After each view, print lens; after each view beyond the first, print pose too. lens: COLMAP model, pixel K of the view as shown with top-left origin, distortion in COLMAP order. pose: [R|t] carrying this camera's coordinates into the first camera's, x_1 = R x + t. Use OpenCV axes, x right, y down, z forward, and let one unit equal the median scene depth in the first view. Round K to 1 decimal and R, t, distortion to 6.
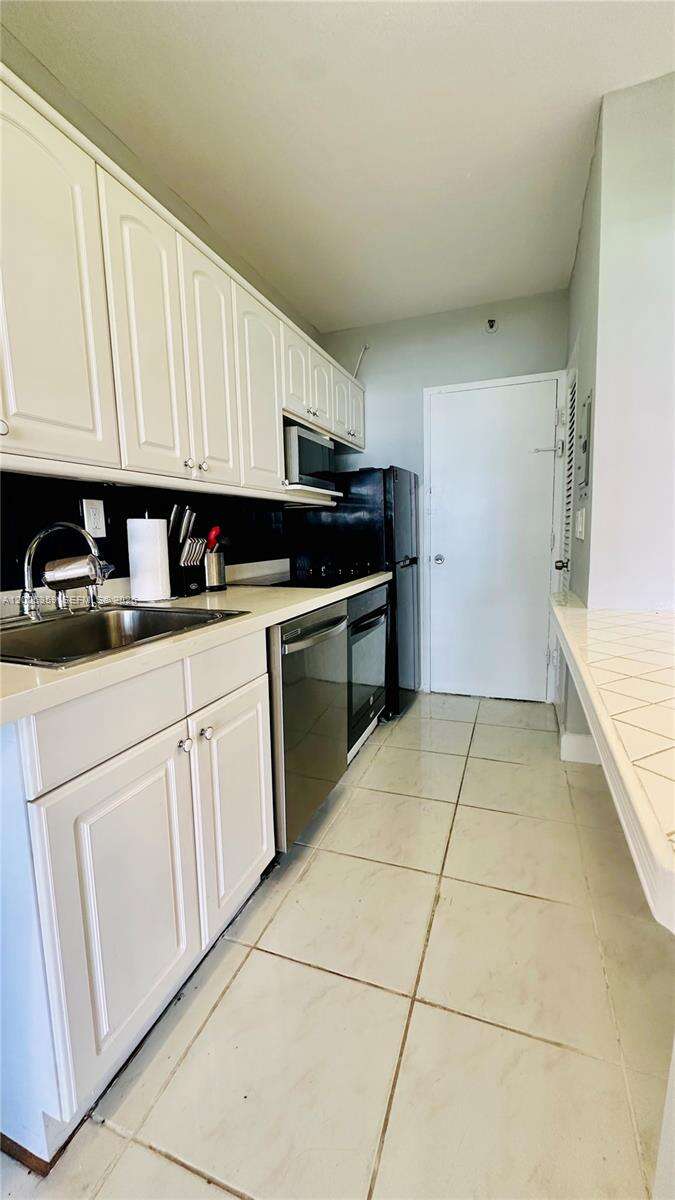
lens RADIAL K [[478.3, 0, 334.8], [0, 478.3, 596.6], [0, 0, 1]] dist [-0.003465, 0.000861]
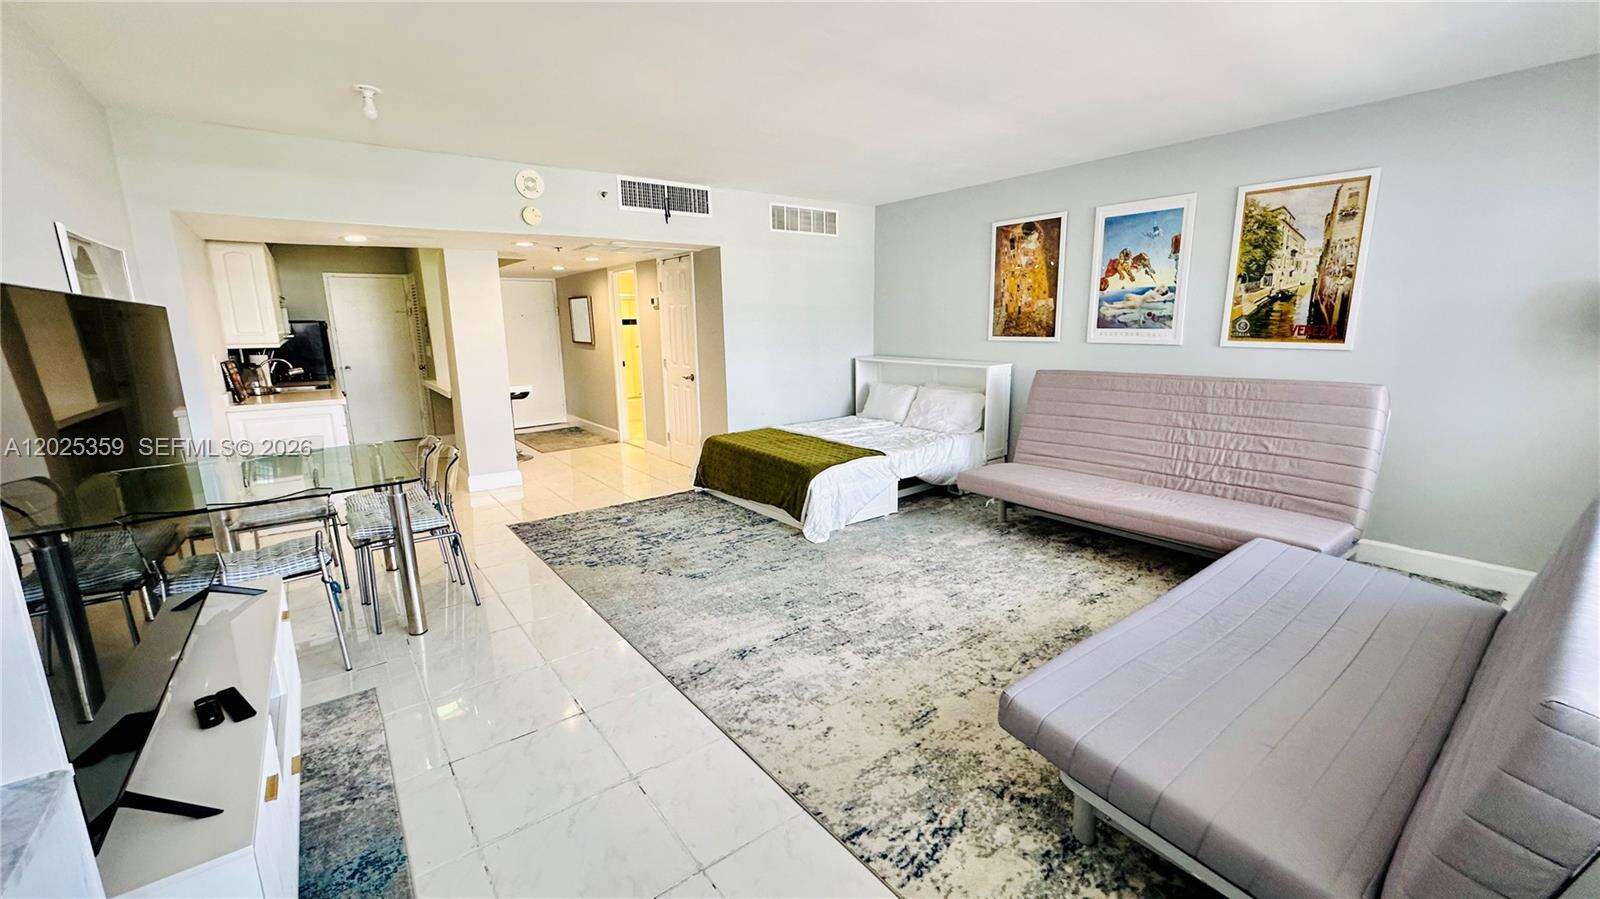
lens RADIAL K [[637.7, 0, 800.5], [0, 637.7, 448.0], [0, 0, 1]] dist [-0.003465, 0.000861]
pose [[0.525228, -0.149852, 0.837663, -1.511590], [0.112495, 0.987960, 0.106203, 0.250199], [-0.843493, 0.038452, 0.535762, -2.742434]]
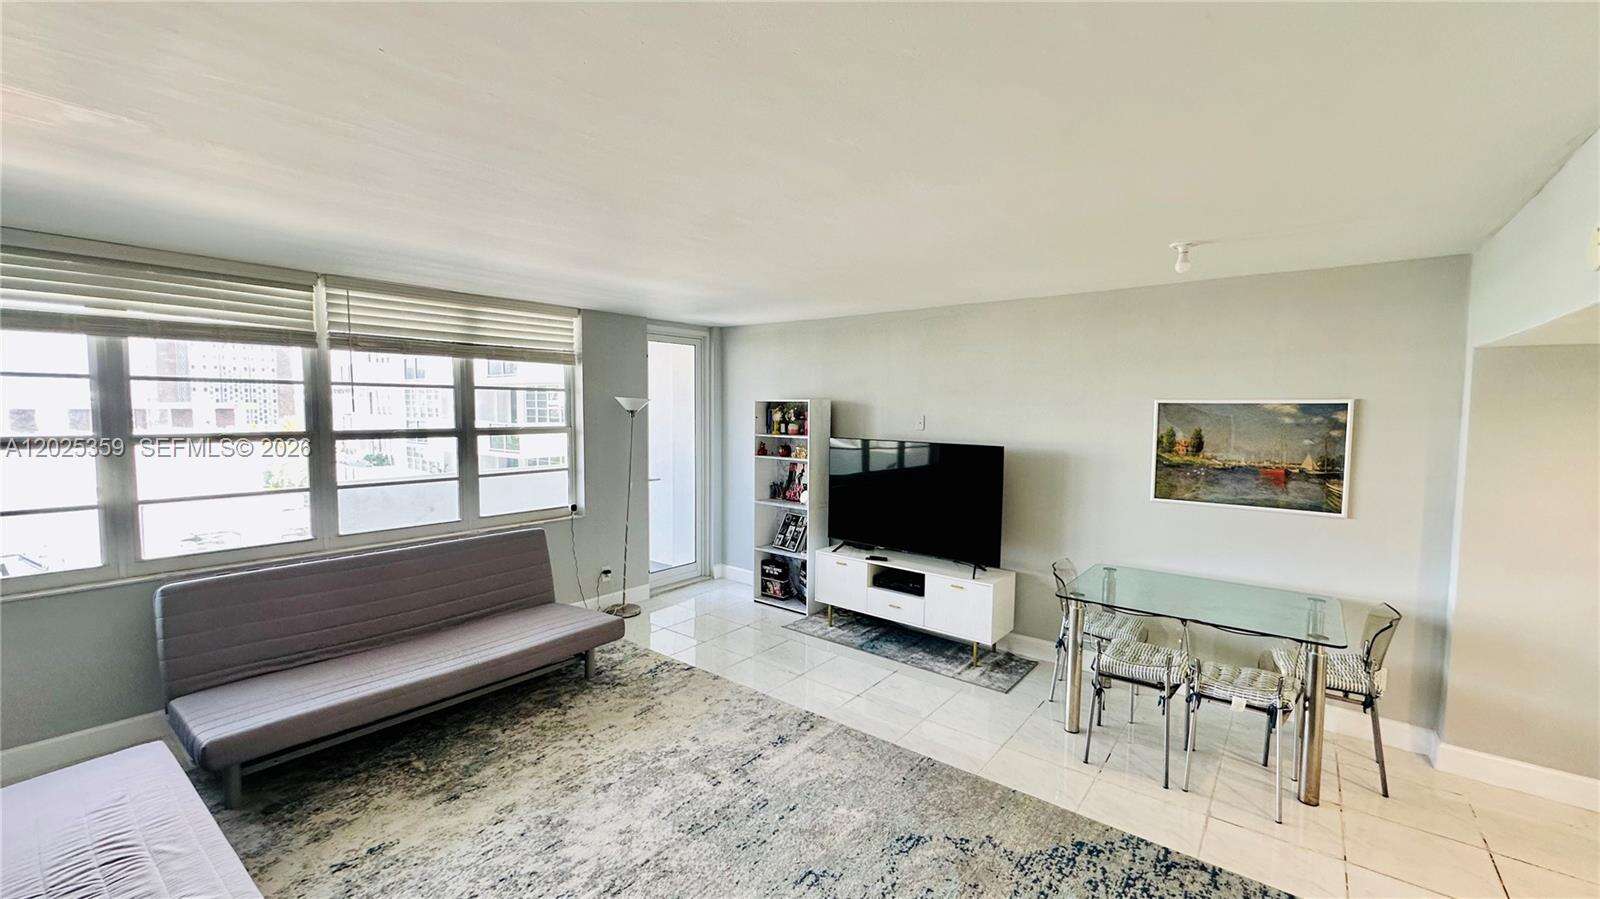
lens RADIAL K [[637.7, 0, 799.8], [0, 637.7, 449.9], [0, 0, 1]] dist [-0.003465, 0.000861]
pose [[-0.307823, 0.090533, -0.947127, 1.044402], [-0.125048, 0.982978, 0.134601, -0.155445], [0.943191, 0.159869, -0.291262, -1.451659]]
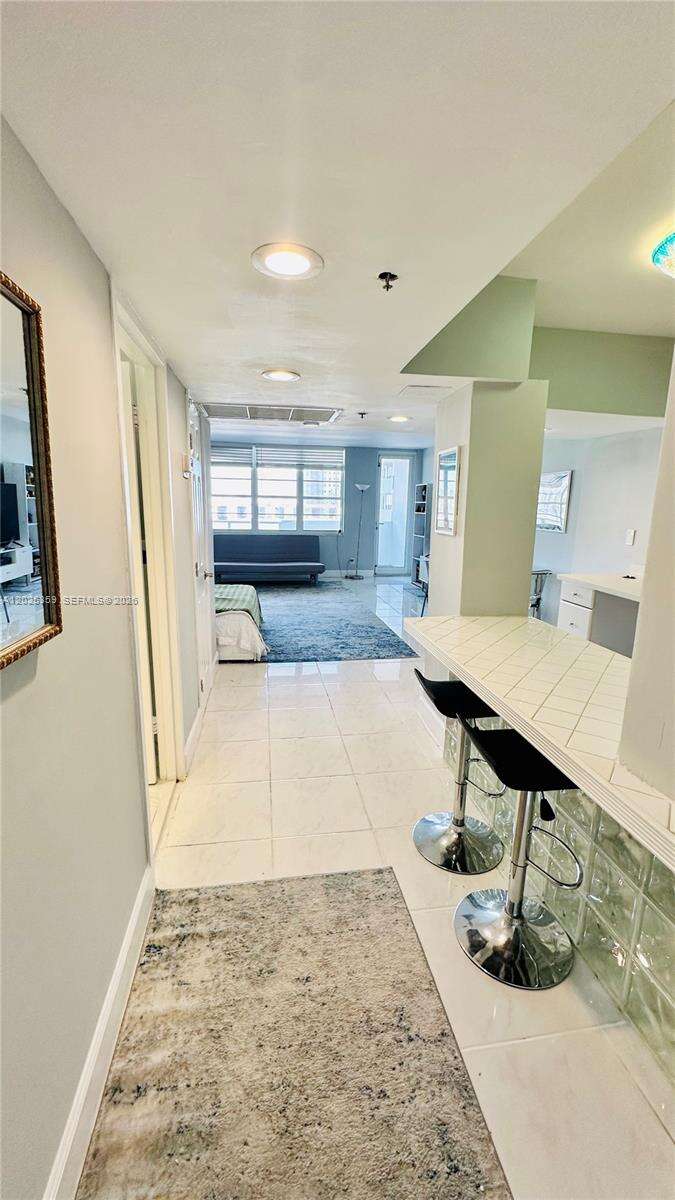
lens RADIAL K [[478.3, 0, 339.1], [0, 478.3, 602.9], [0, 0, 1]] dist [-0.003465, 0.000861]
pose [[-0.868119, 0.110091, -0.483994, 1.272137], [-0.060924, 0.944086, 0.324021, -0.323300], [0.492604, 0.310776, -0.812872, 1.038570]]
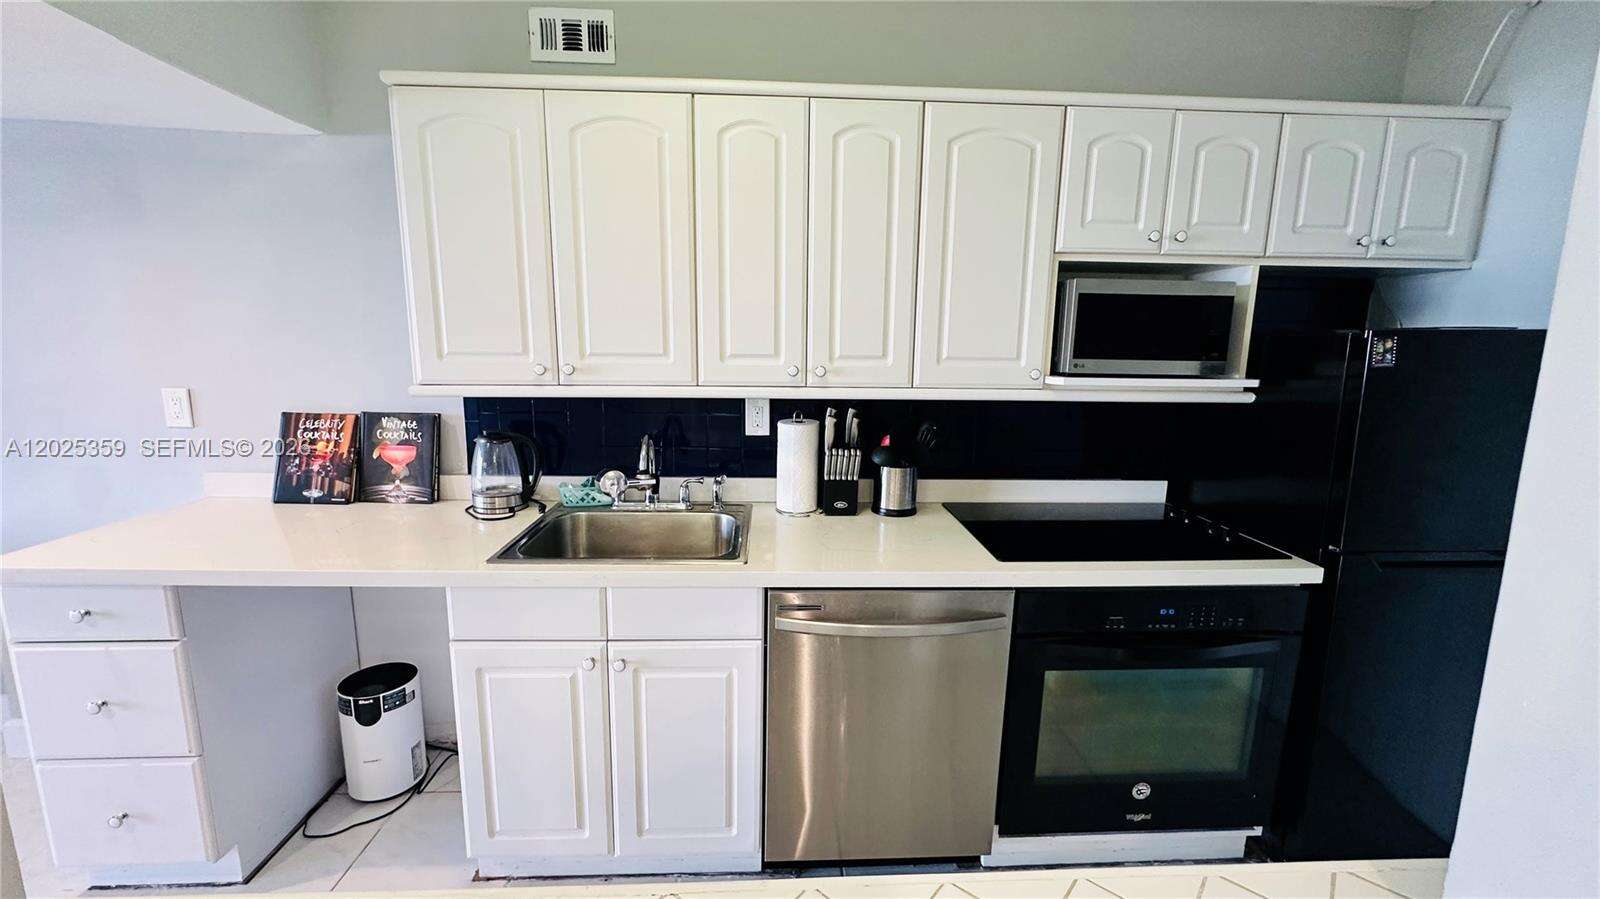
lens RADIAL K [[637.7, 0, 803.7], [0, 637.7, 448.0], [0, 0, 1]] dist [-0.003465, 0.000861]
pose [[0.408754, 0.183607, -0.893985, 0.585121], [-0.144837, 0.980190, 0.135089, -0.233498], [0.901079, 0.074264, 0.427250, 0.420811]]
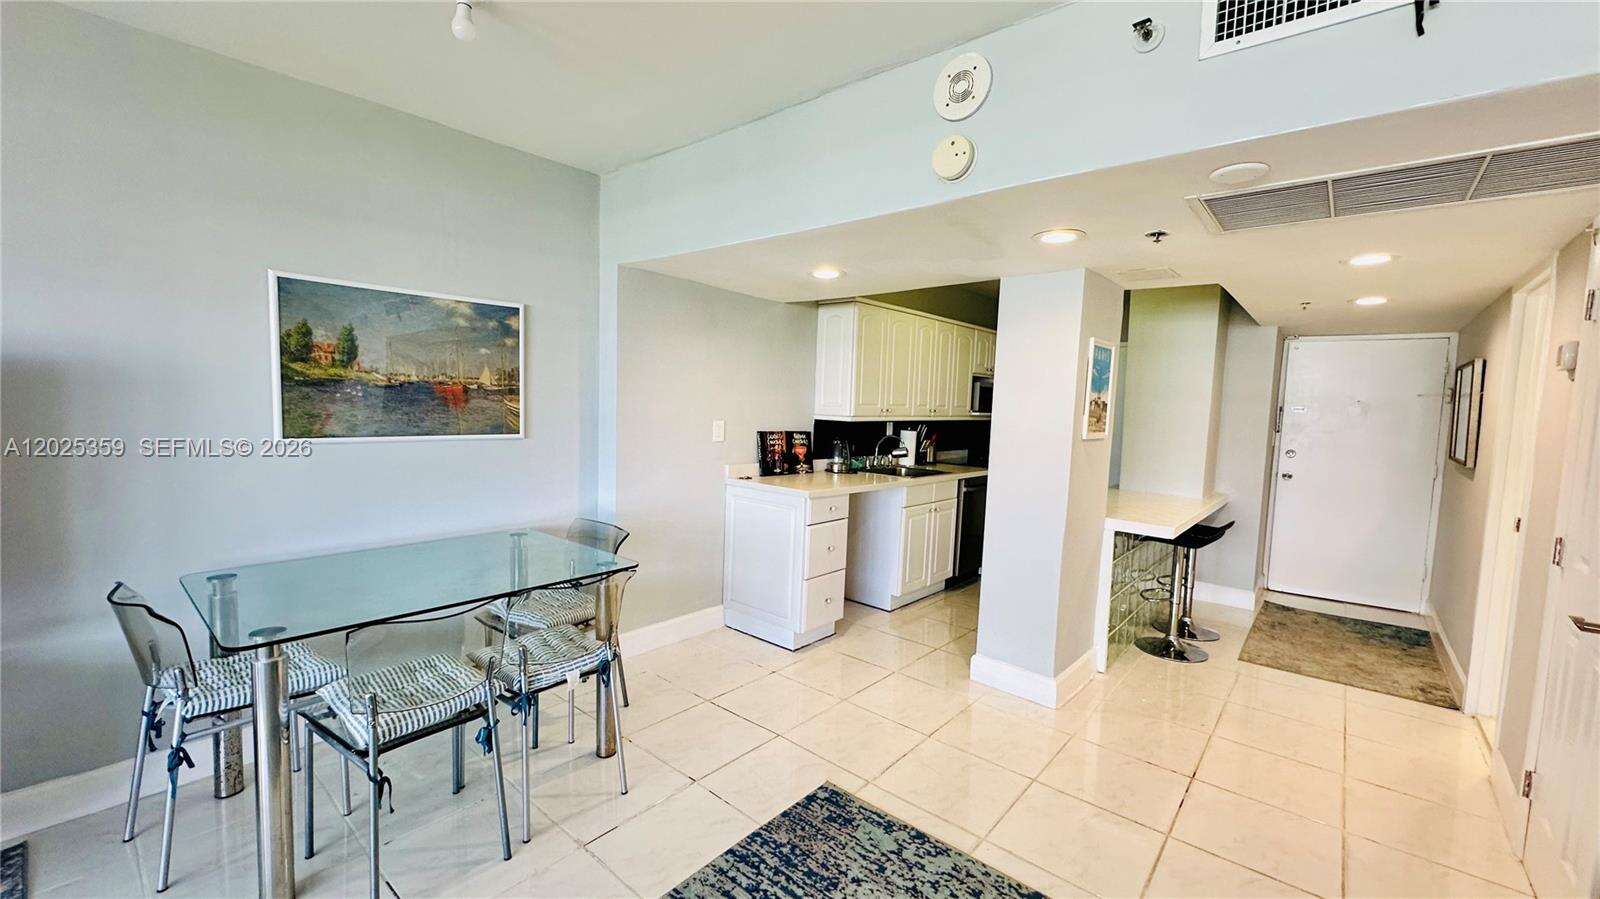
lens RADIAL K [[637.7, 0, 800.7], [0, 637.7, 449.3], [0, 0, 1]] dist [-0.003465, 0.000861]
pose [[0.939388, 0.083065, -0.332643, 0.128720], [-0.102346, 0.993910, -0.040836, 0.092496], [0.327225, 0.072406, 0.942168, -1.761240]]
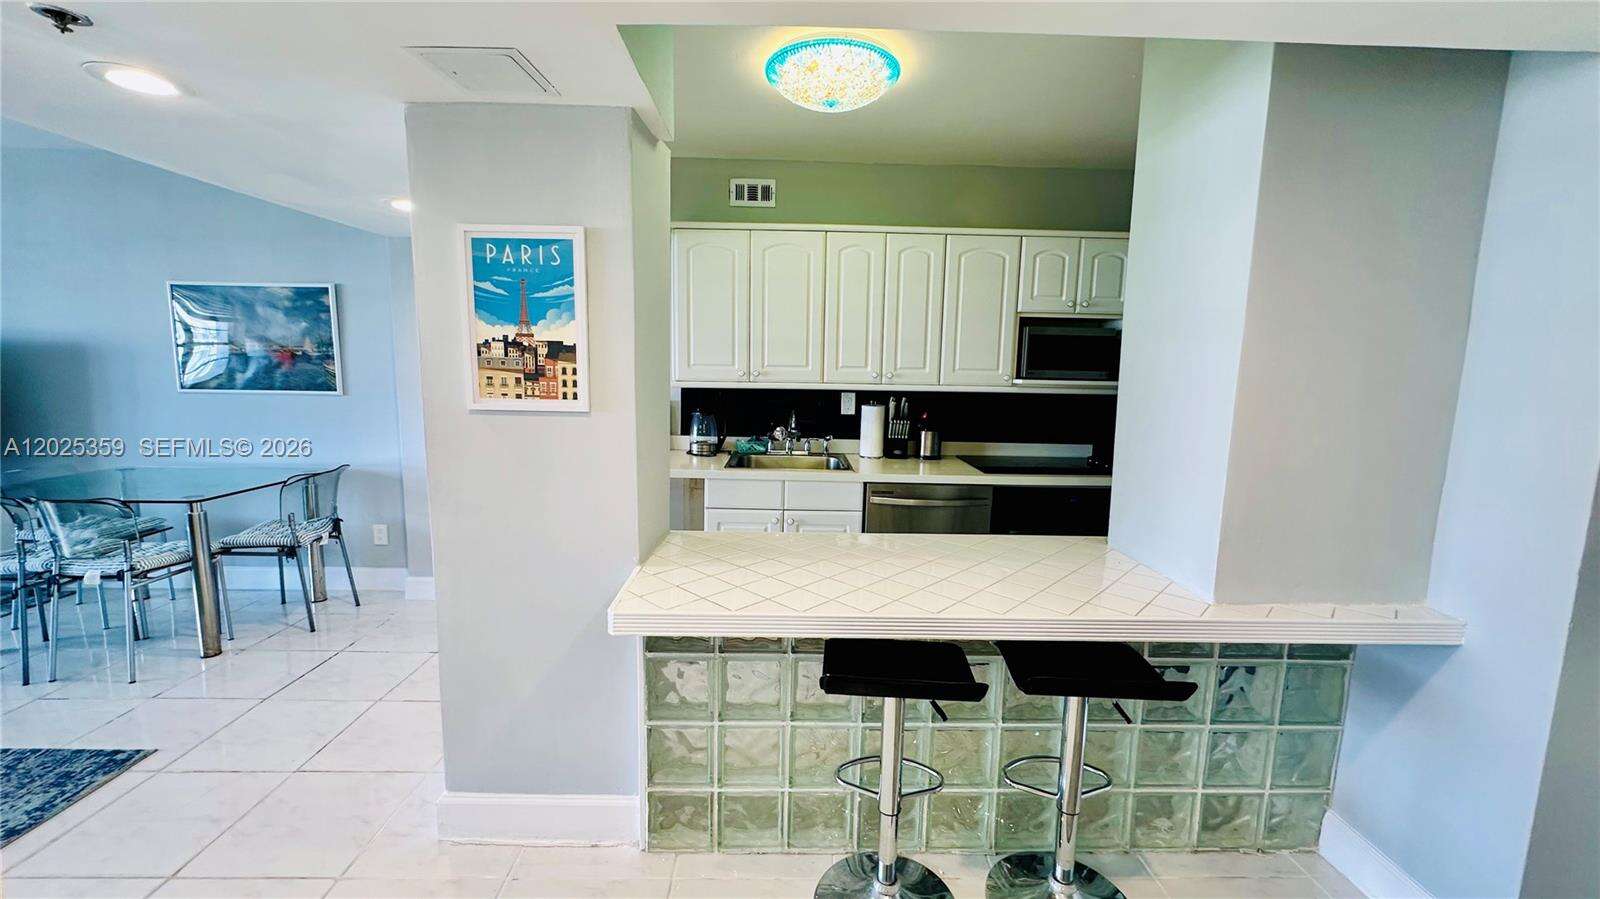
lens RADIAL K [[637.7, 0, 803.1], [0, 637.7, 450.5], [0, 0, 1]] dist [-0.003465, 0.000861]
pose [[0.380912, 0.153317, -0.911811, 1.230096], [-0.151372, 0.983191, 0.102084, -0.164671], [0.912136, 0.099138, 0.397717, -0.028158]]
